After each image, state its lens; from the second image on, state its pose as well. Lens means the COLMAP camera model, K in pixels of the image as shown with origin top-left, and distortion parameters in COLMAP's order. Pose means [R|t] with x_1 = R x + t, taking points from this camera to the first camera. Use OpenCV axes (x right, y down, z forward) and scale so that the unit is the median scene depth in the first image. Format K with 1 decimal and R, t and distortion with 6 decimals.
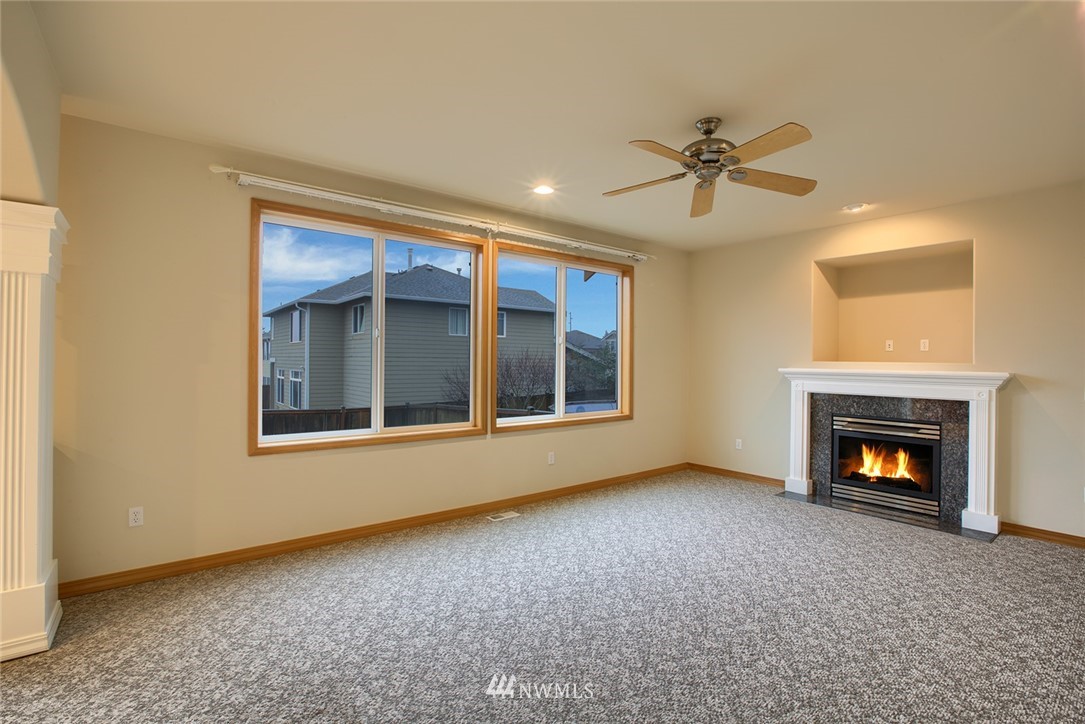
lens RADIAL K [[501.0, 0, 567.1], [0, 501.0, 360.7], [0, 0, 1]] dist [-0.015035, 0.004768]
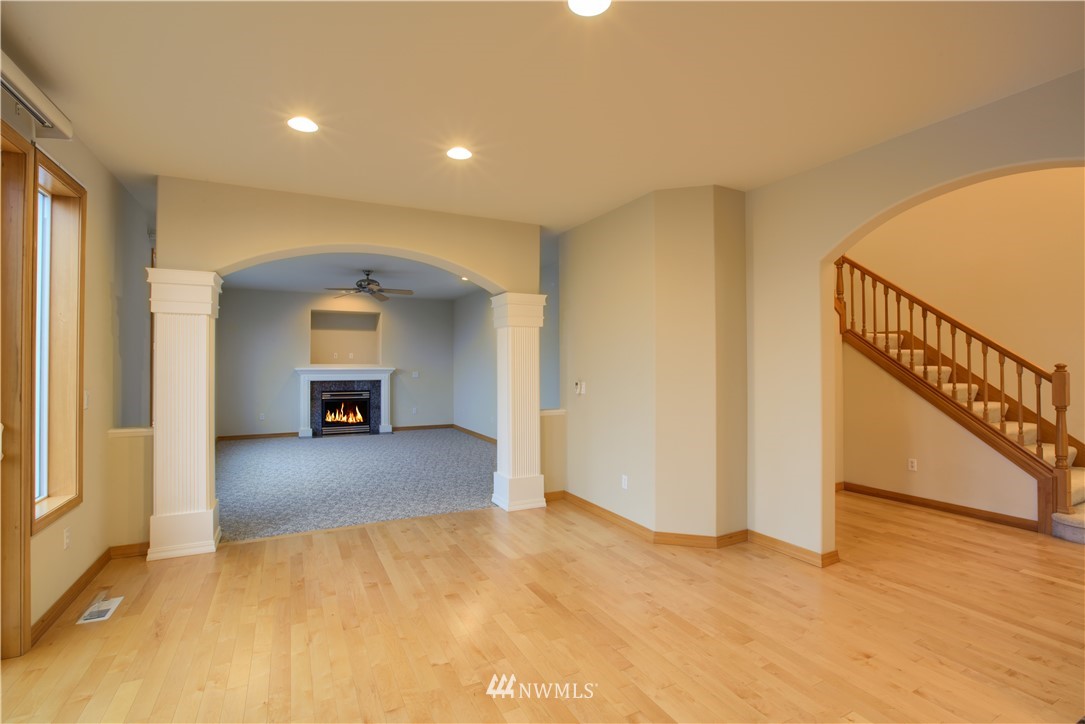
lens RADIAL K [[501.0, 0, 548.8], [0, 501.0, 357.9], [0, 0, 1]] dist [-0.015035, 0.004768]
pose [[0.187831, 0.006975, 0.982177, -1.346212], [0.000838, 0.999973, -0.007261, -0.006963], [-0.982201, 0.002187, 0.187820, -0.232806]]
